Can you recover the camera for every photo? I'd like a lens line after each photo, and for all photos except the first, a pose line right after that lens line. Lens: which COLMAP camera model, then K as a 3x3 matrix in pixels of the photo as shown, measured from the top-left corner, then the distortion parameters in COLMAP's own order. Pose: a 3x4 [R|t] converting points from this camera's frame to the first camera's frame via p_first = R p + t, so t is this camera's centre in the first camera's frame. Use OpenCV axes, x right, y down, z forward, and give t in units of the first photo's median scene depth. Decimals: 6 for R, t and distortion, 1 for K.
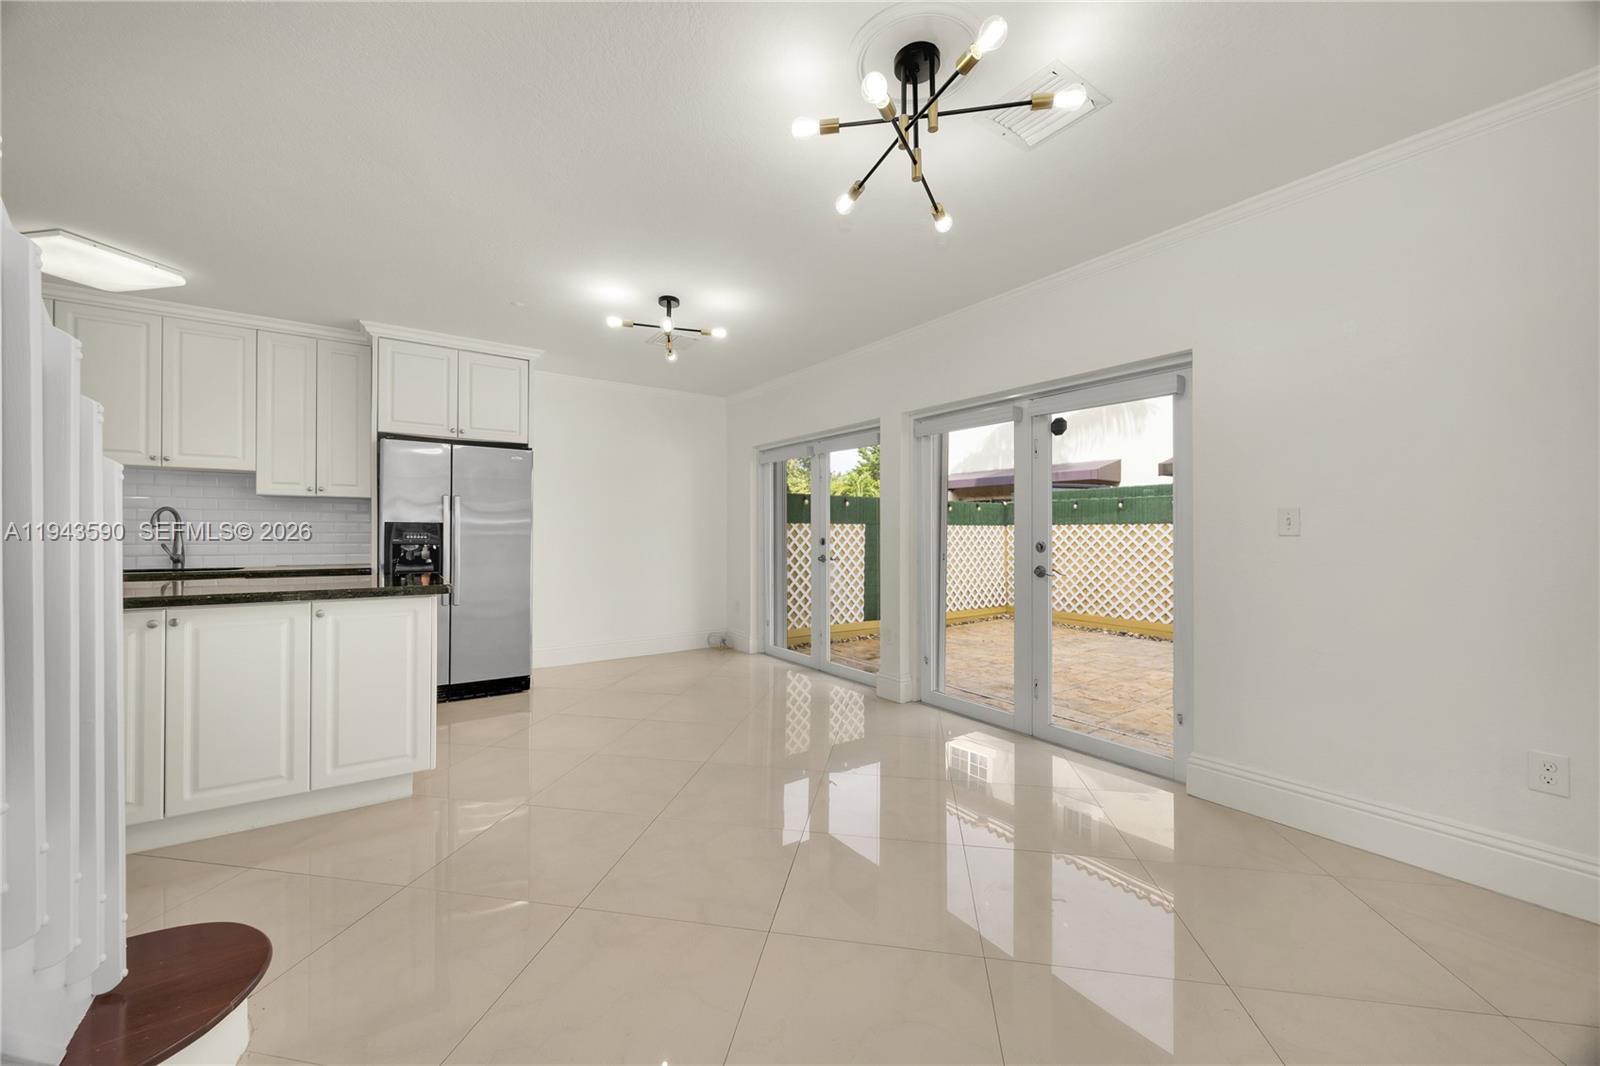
lens RADIAL K [[606.1, 0, 789.9], [0, 606.1, 527.5], [0, 0, 1]] dist [0.000627, 0.000069]
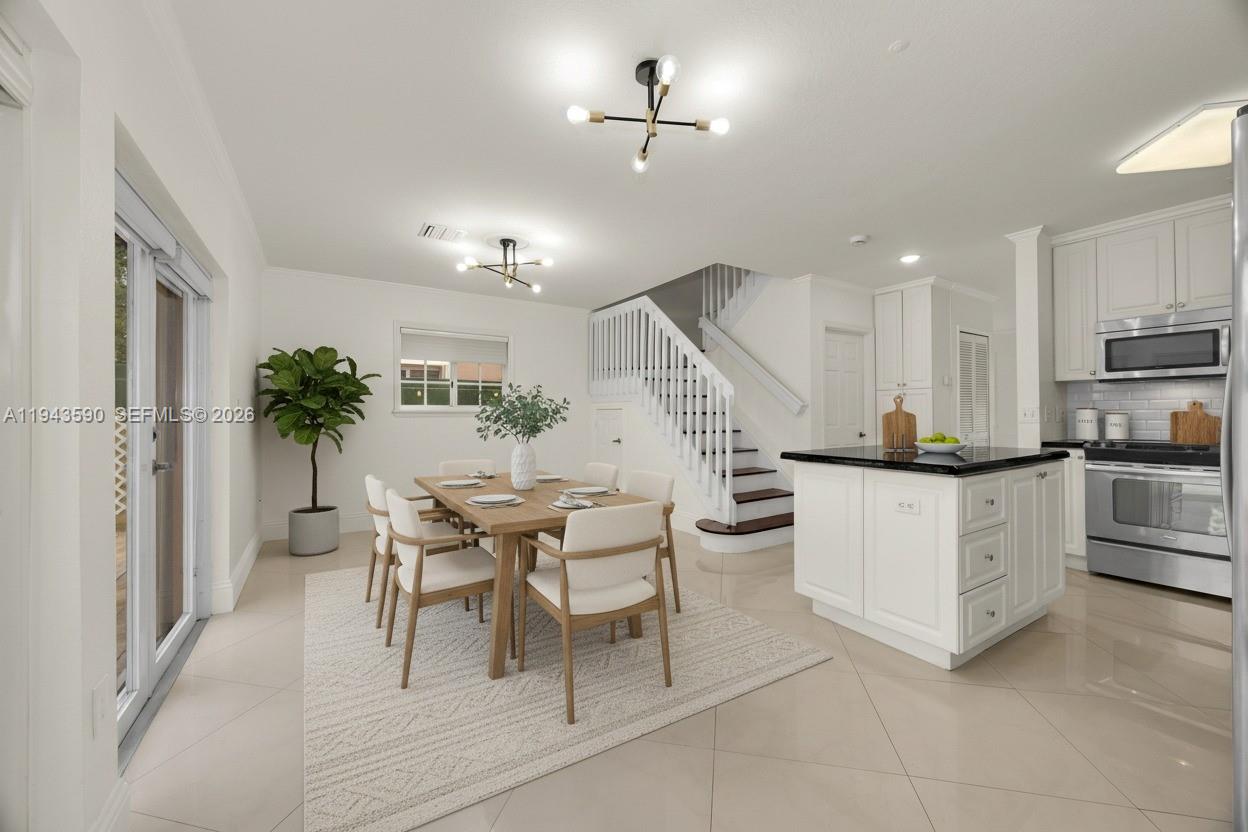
lens RADIAL K [[472.8, 0, 627.8], [0, 472.8, 413.8], [0, 0, 1]] dist [0.000627, 0.000069]
pose [[-0.999615, 0.001108, 0.027712, -0.165628], [0.000884, 0.999967, -0.008079, 0.015181], [-0.027720, -0.008051, -0.999583, 1.362321]]
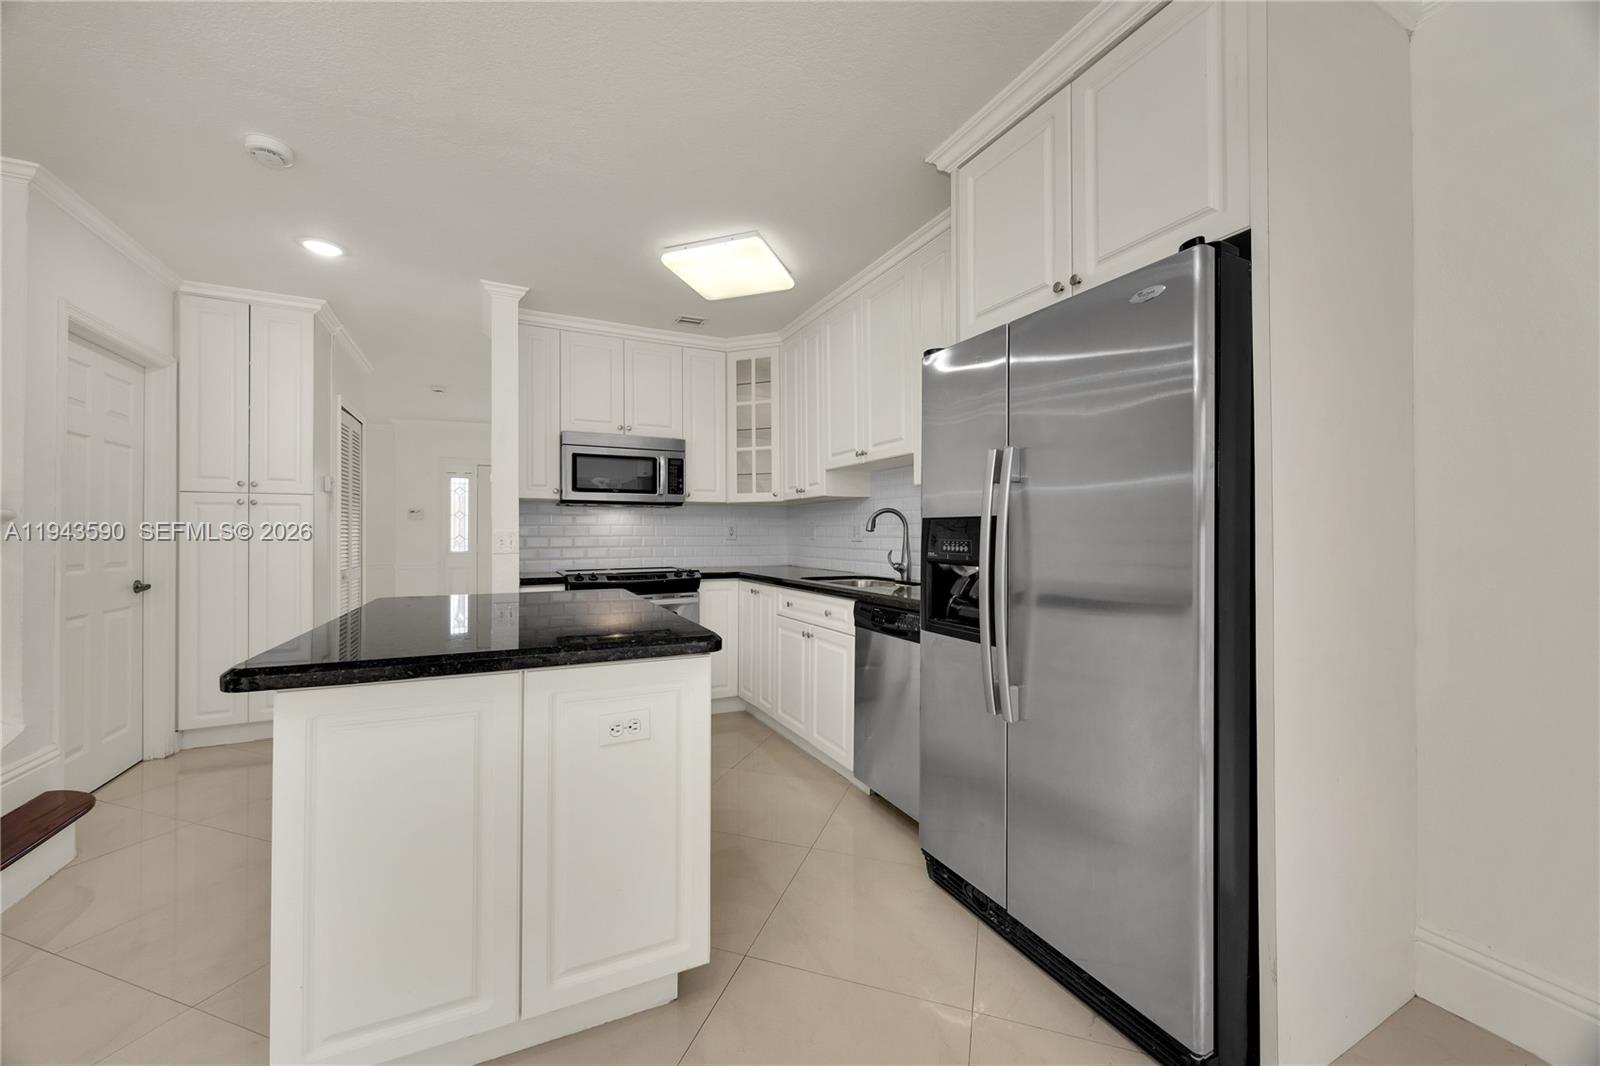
lens RADIAL K [[606.1, 0, 800.4], [0, 606.1, 528.4], [0, 0, 1]] dist [0.000627, 0.000069]
pose [[-0.140863, -0.017492, -0.989875, -0.140388], [0.006497, 0.999806, -0.018592, 0.009624], [0.990008, -0.009050, -0.140722, 0.951471]]
